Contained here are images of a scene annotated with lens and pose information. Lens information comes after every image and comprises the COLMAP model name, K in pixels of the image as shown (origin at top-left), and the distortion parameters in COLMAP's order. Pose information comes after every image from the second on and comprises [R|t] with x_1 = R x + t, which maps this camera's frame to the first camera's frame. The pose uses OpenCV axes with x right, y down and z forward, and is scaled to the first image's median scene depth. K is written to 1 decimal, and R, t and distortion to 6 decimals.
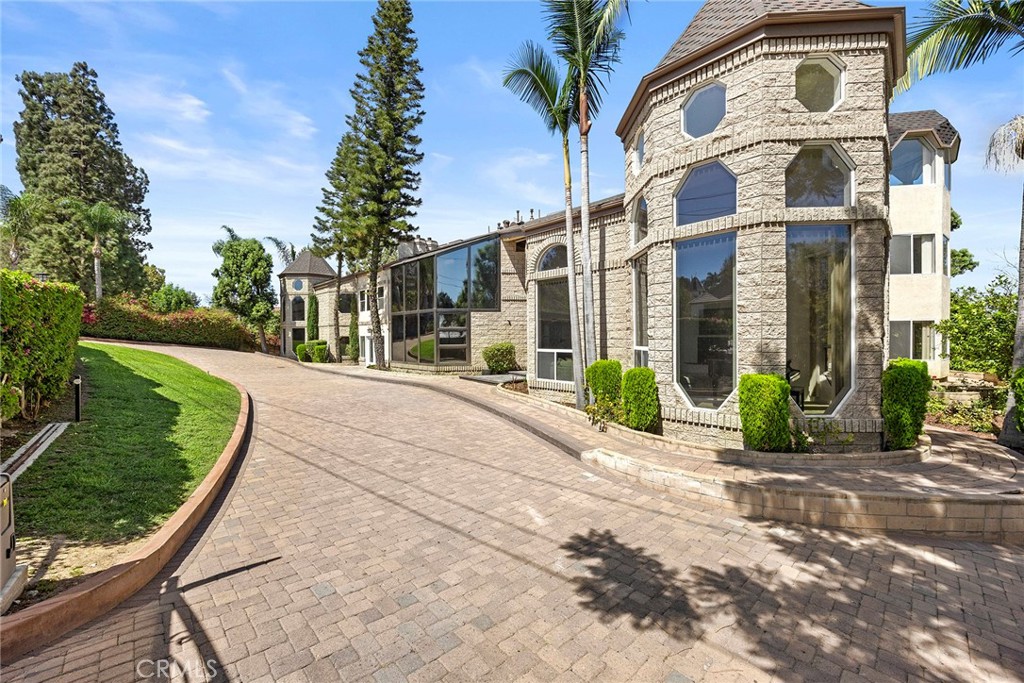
lens RADIAL K [[395.5, 0, 518.5], [0, 395.5, 343.8], [0, 0, 1]] dist [-0.003715, -0.000934]
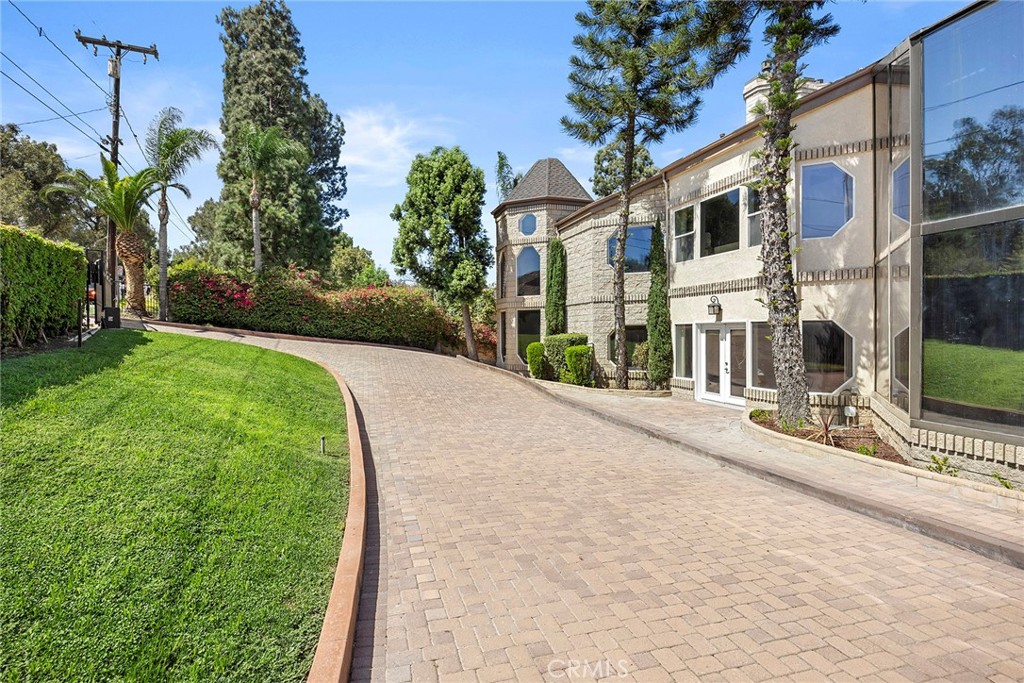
lens RADIAL K [[528.5, 0, 511.8], [0, 528.5, 335.6], [0, 0, 1]] dist [0.001353, 0.000233]
pose [[0.882448, 0.000311, -0.470410, -0.261935], [0.000091, 1.000000, 0.000831, -0.007660], [0.470410, -0.000776, 0.882448, 0.399087]]
